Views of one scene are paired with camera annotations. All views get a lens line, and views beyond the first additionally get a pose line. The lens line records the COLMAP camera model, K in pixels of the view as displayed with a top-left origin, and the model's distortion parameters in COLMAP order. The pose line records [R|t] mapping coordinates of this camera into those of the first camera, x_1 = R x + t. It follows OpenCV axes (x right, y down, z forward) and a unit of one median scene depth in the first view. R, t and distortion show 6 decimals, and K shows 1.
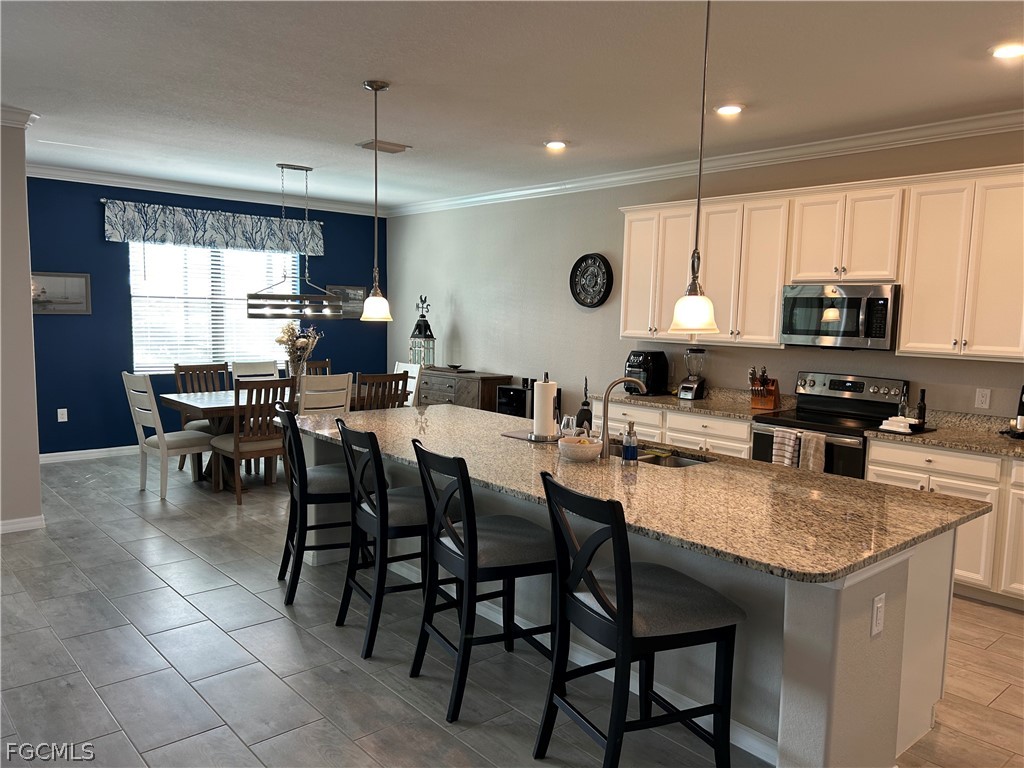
lens RADIAL K [[771.5, 0, 507.0], [0, 771.5, 387.4], [0, 0, 1]] dist [0.072828, -0.068305]
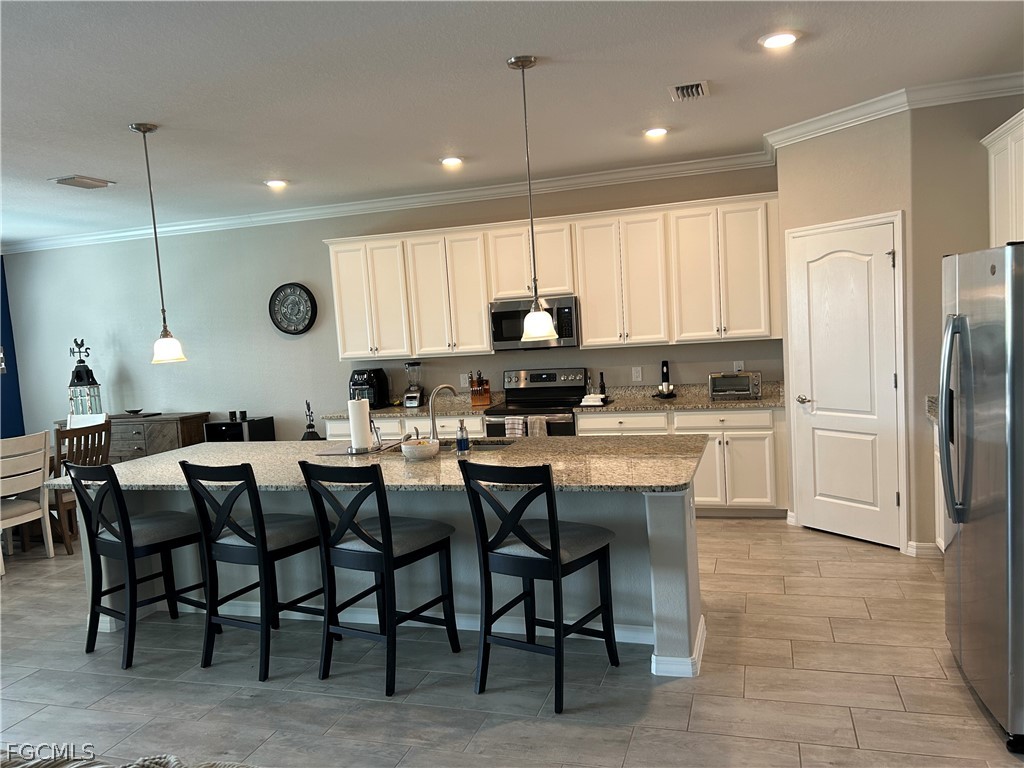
lens RADIAL K [[771.5, 0, 517.7], [0, 771.5, 382.2], [0, 0, 1]] dist [0.072828, -0.068305]
pose [[0.854714, -0.117997, 0.505510, -0.199357], [0.135647, 0.990755, 0.001912, -0.001997], [-0.501063, 0.066937, 0.862818, -0.052163]]
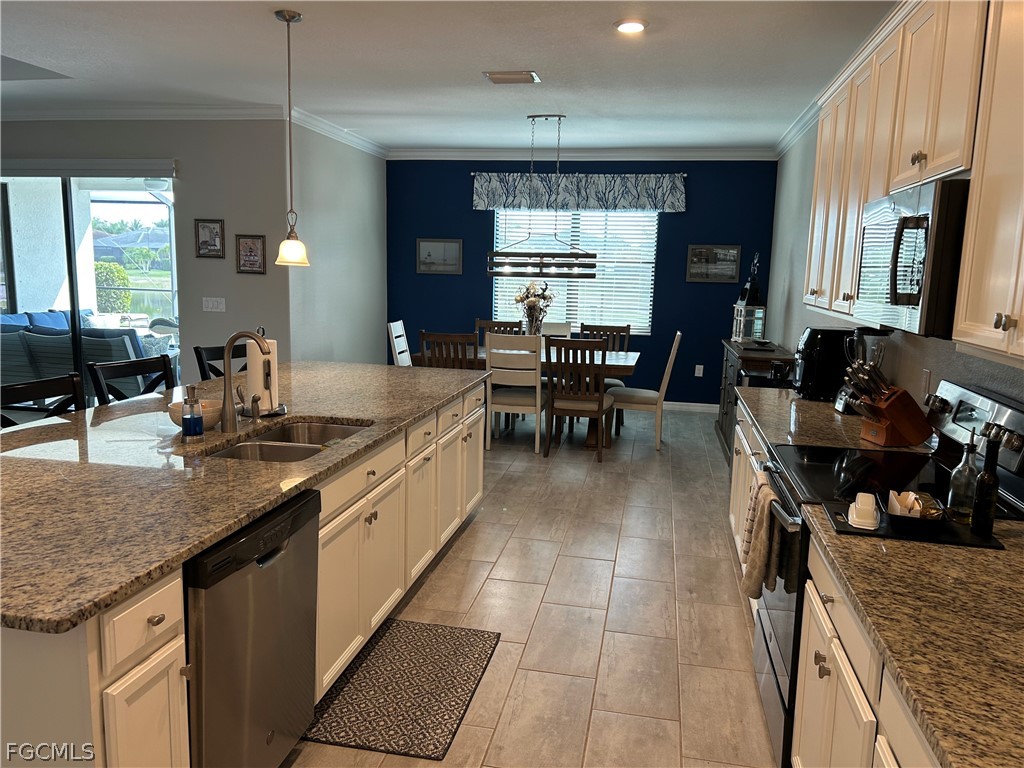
lens RADIAL K [[771.5, 0, 515.0], [0, 771.5, 391.0], [0, 0, 1]] dist [0.072828, -0.068305]
pose [[0.616503, 0.120547, -0.778069, 0.525294], [-0.094294, 0.992402, 0.079041, -0.022643], [0.781686, 0.024638, 0.623186, 0.413958]]
